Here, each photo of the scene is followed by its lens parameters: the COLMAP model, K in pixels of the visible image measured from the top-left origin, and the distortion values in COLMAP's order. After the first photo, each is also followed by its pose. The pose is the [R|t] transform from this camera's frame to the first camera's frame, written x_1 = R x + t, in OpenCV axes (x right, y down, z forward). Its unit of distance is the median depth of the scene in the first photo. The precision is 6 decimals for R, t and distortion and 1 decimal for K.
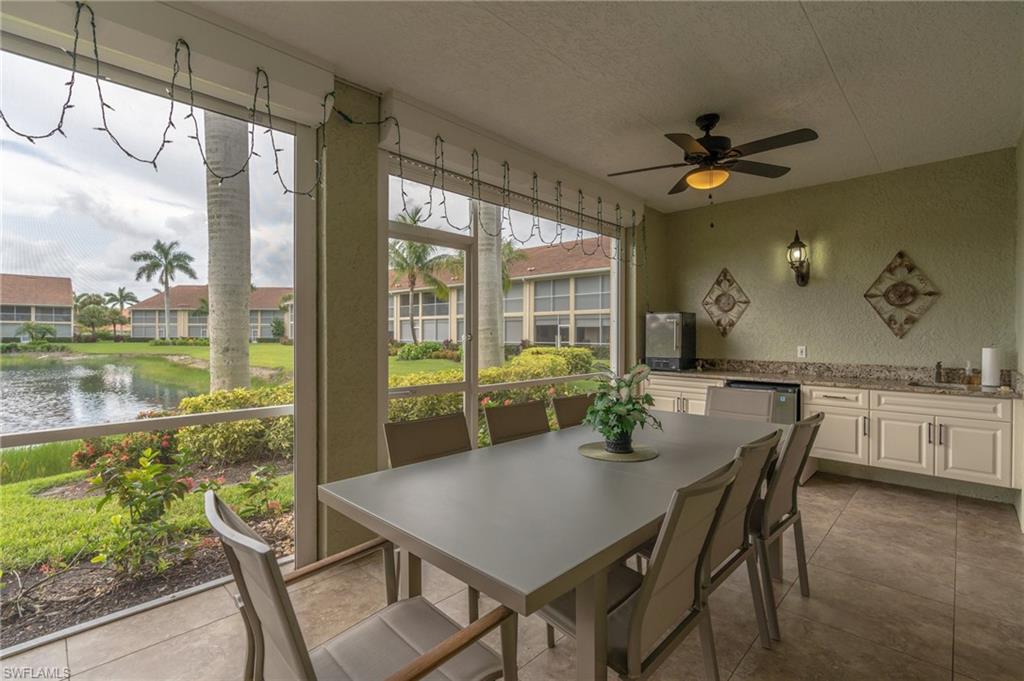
lens RADIAL K [[461.5, 0, 512.0], [0, 461.5, 340.5], [0, 0, 1]] dist [-0.003618, -0.000165]
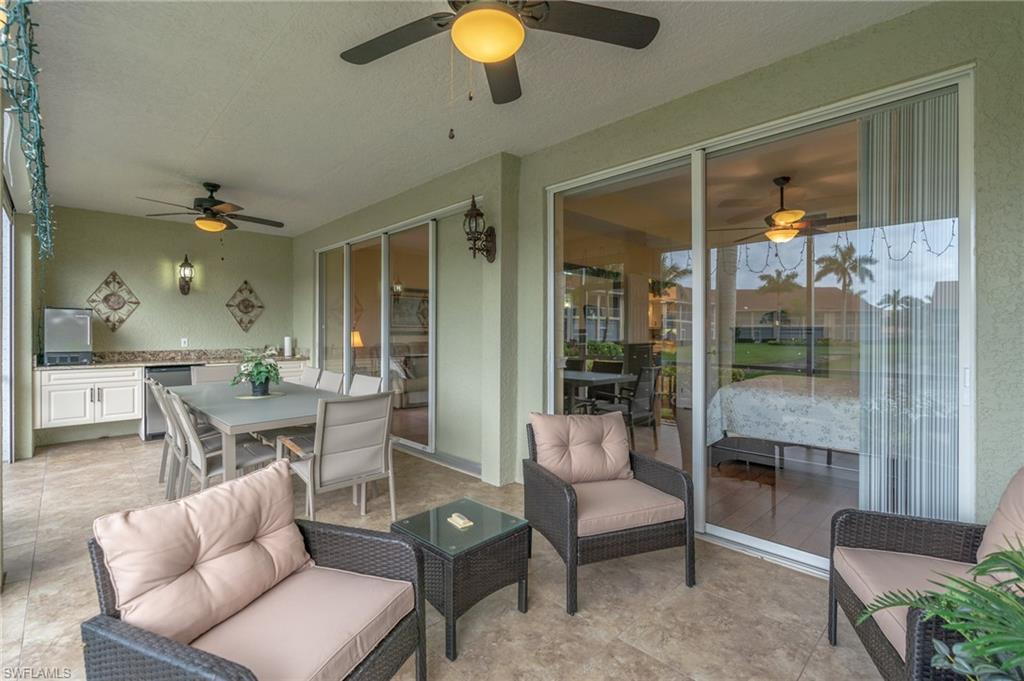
lens RADIAL K [[467.1, 0, 494.9], [0, 467.1, 334.5], [0, 0, 1]] dist [-0.001274, -0.000273]
pose [[0.043070, -0.009052, 0.999031, -0.657600], [0.011491, 0.999897, 0.008565, -0.000447], [-0.999006, 0.011111, 0.043169, 0.015940]]
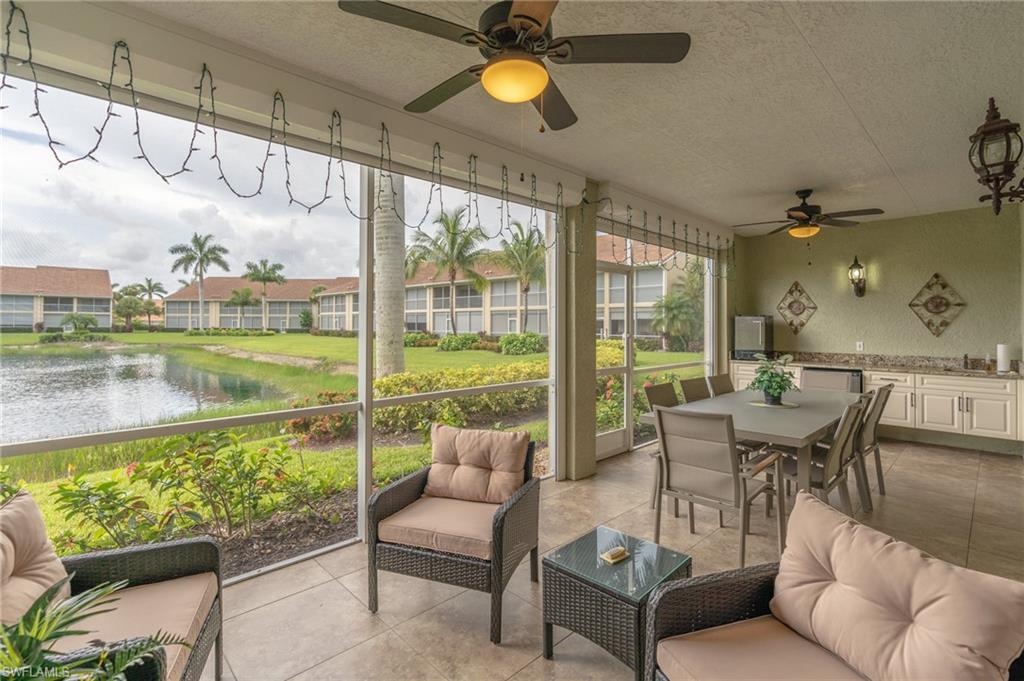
lens RADIAL K [[469.7, 0, 511.8], [0, 469.7, 322.4], [0, 0, 1]] dist [-0.001449, 0.000225]
pose [[0.999565, 0.002552, -0.029393, -0.303847], [-0.003103, 0.999820, -0.018739, -0.013945], [0.029340, 0.018822, 0.999392, -0.346567]]
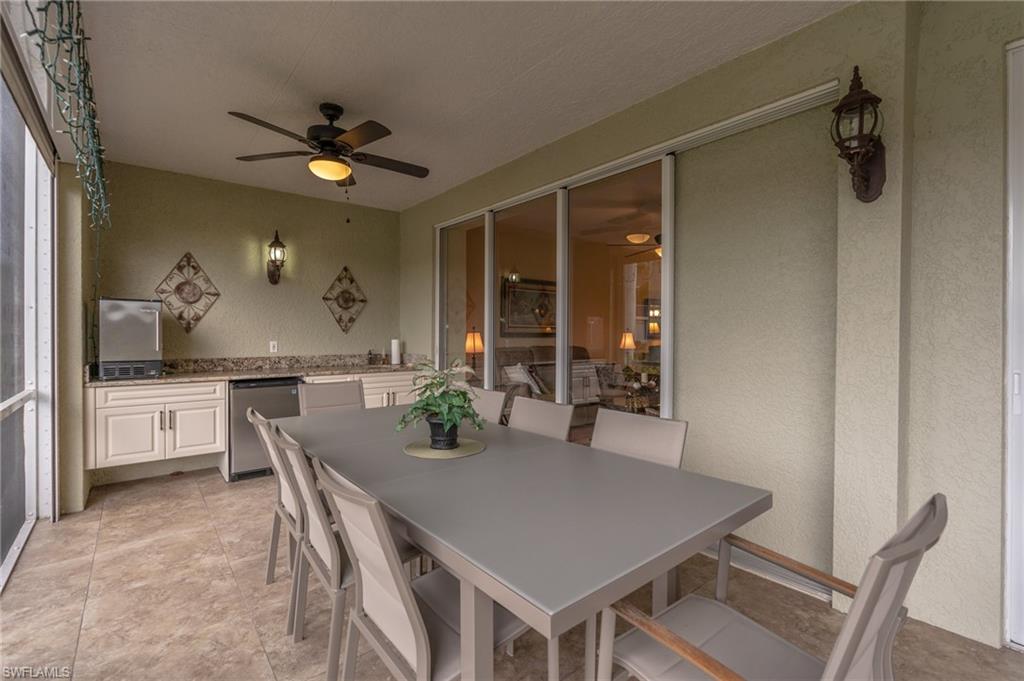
lens RADIAL K [[465.0, 0, 488.3], [0, 465.0, 338.5], [0, 0, 1]] dist [-0.001110, 0.000724]
pose [[0.139481, -0.014362, 0.990121, -0.320420], [0.009654, 0.999867, 0.013143, -0.003281], [-0.990178, 0.007725, 0.139601, 0.337038]]
